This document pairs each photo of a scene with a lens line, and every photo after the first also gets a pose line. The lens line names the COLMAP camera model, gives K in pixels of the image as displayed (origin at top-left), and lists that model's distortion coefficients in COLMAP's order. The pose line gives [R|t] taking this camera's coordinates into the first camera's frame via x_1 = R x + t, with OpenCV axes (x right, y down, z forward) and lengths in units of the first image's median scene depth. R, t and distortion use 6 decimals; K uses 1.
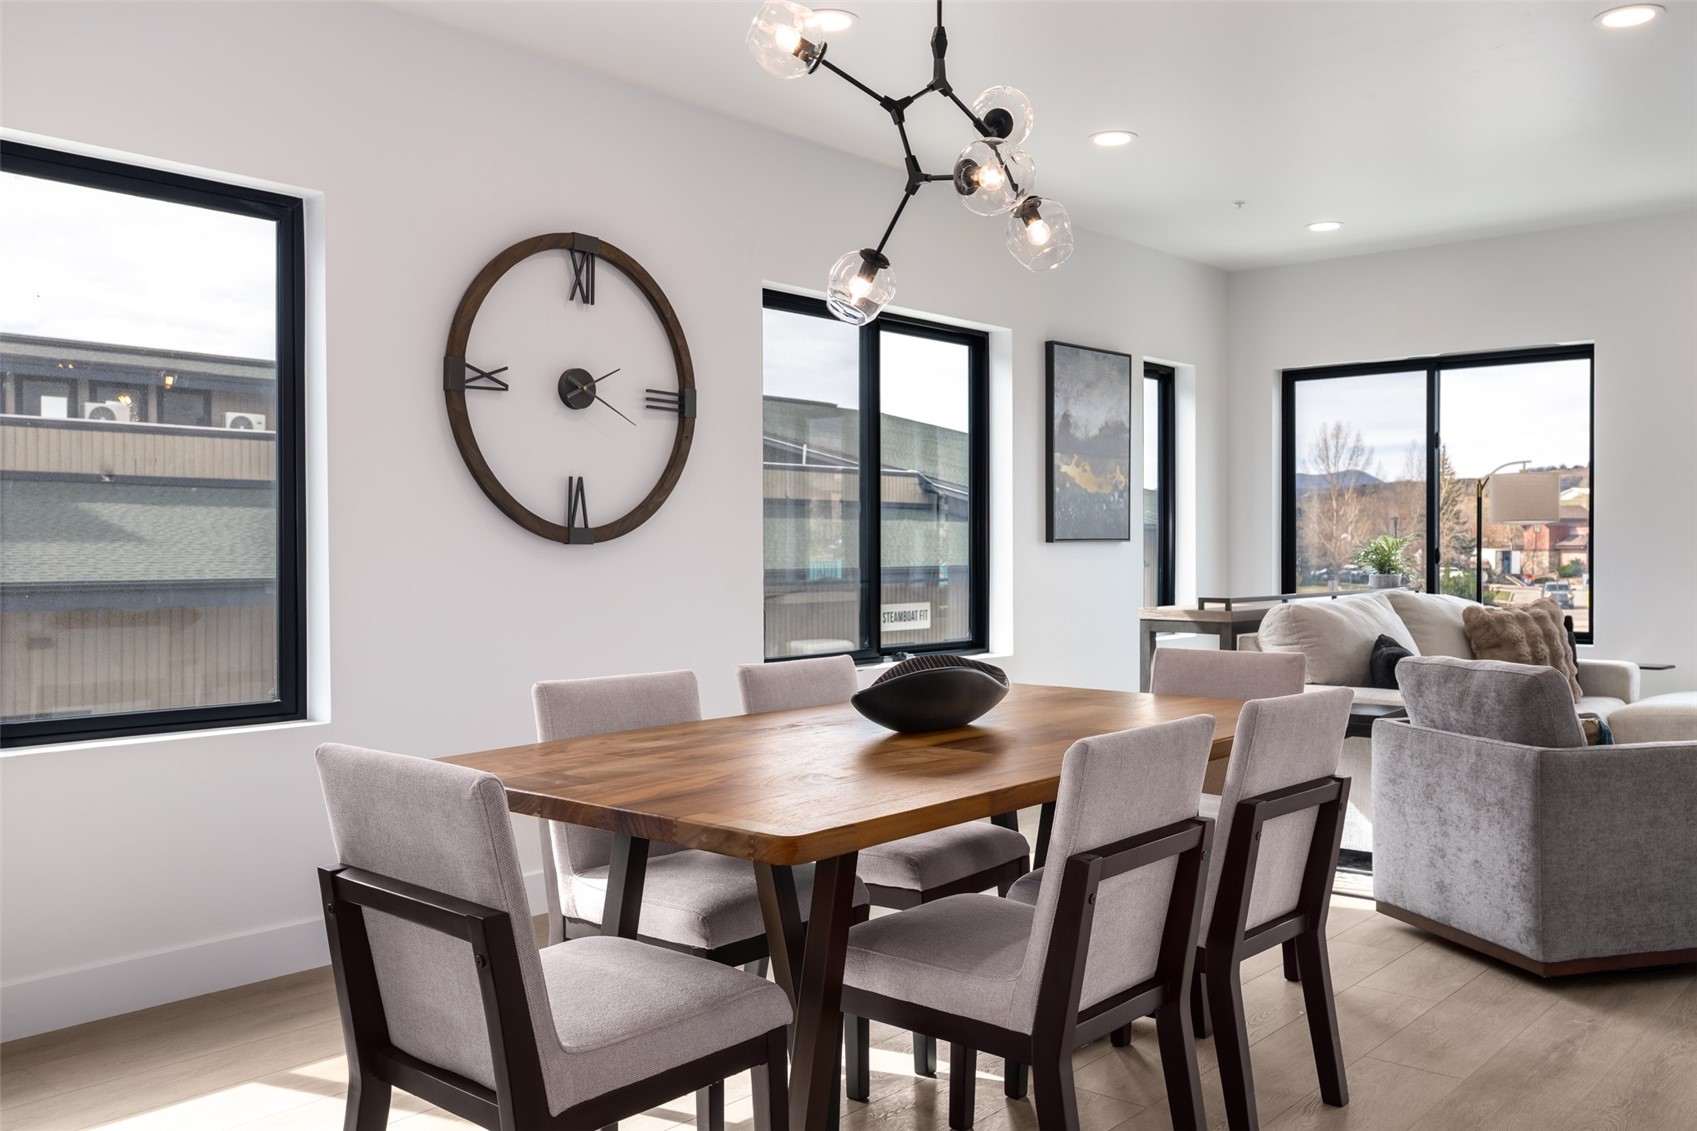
lens RADIAL K [[1429.9, 0, 861.0], [0, 1429.9, 565.4], [0, 0, 1]] dist [-0.010561, 0.024136]
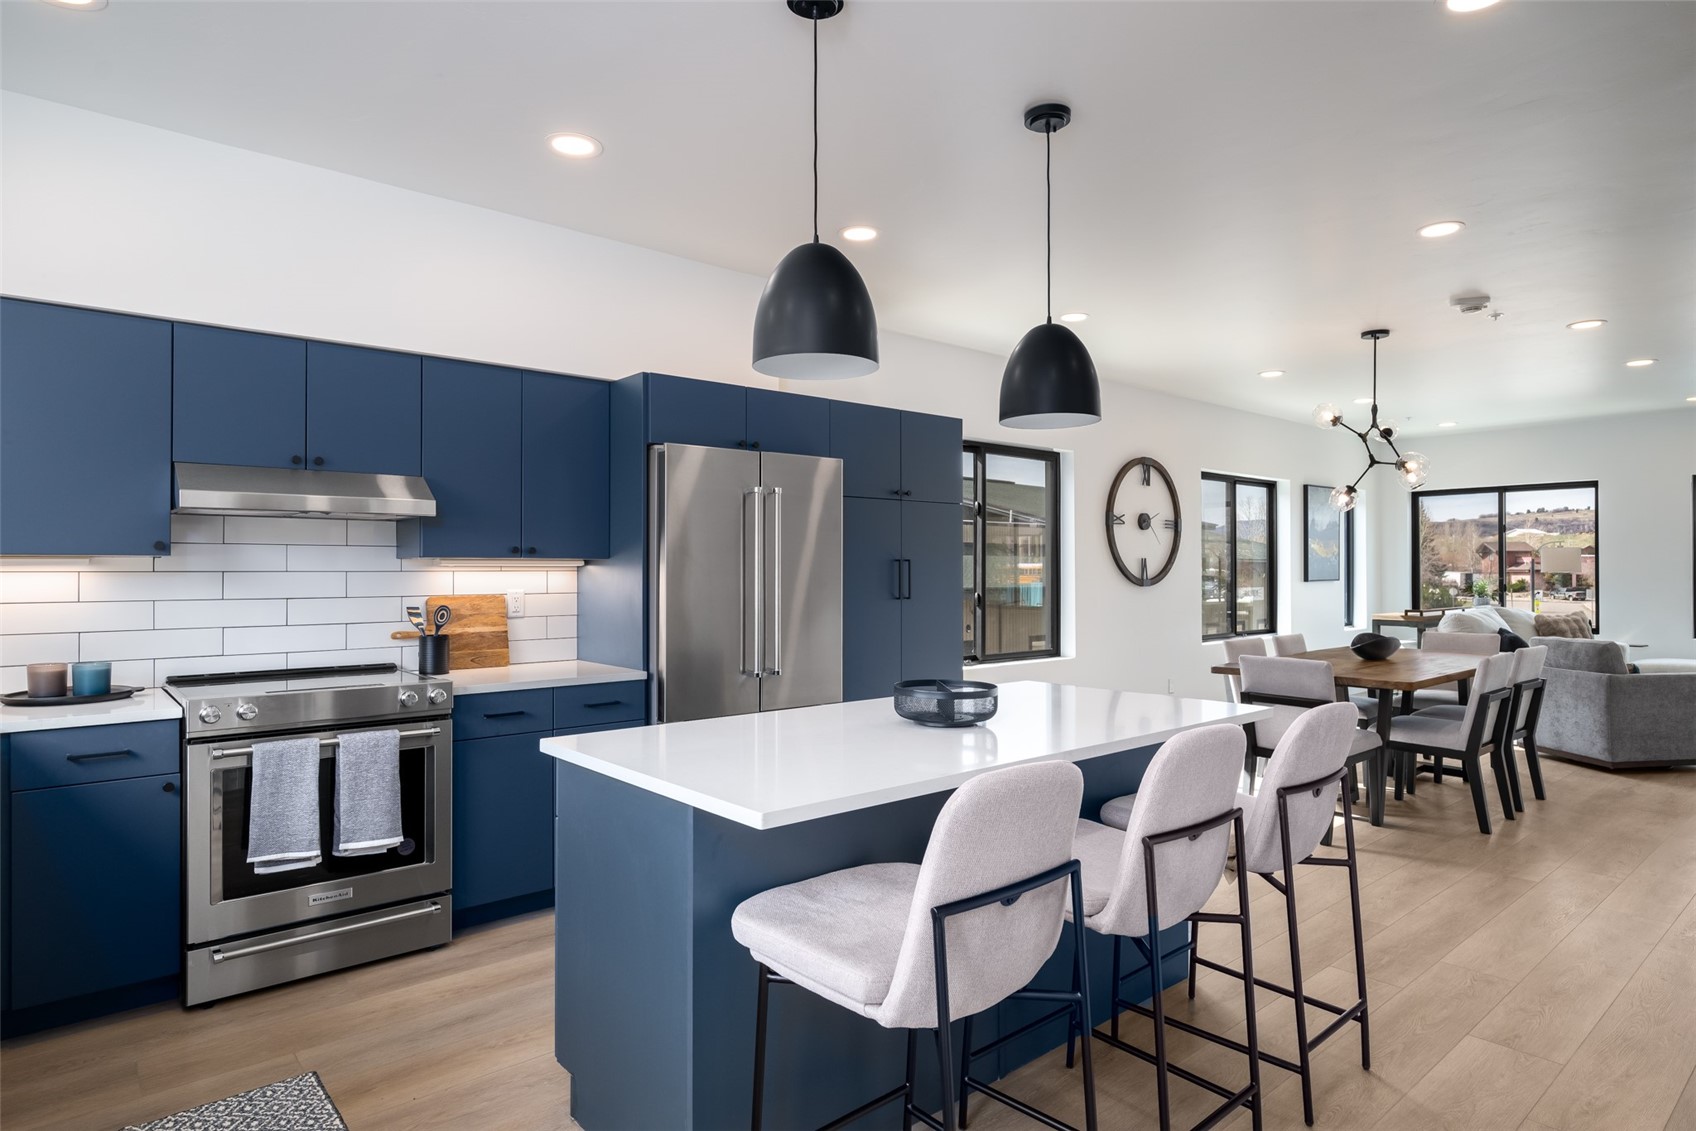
lens RADIAL K [[957.4, 0, 844.8], [0, 957.4, 567.2], [0, 0, 1]] dist [0.017757, -0.001557]
pose [[0.990434, 0.001078, -0.137985, -0.412628], [-0.002896, 0.999912, -0.012976, -0.020832], [0.137959, 0.013251, 0.990349, -0.573954]]
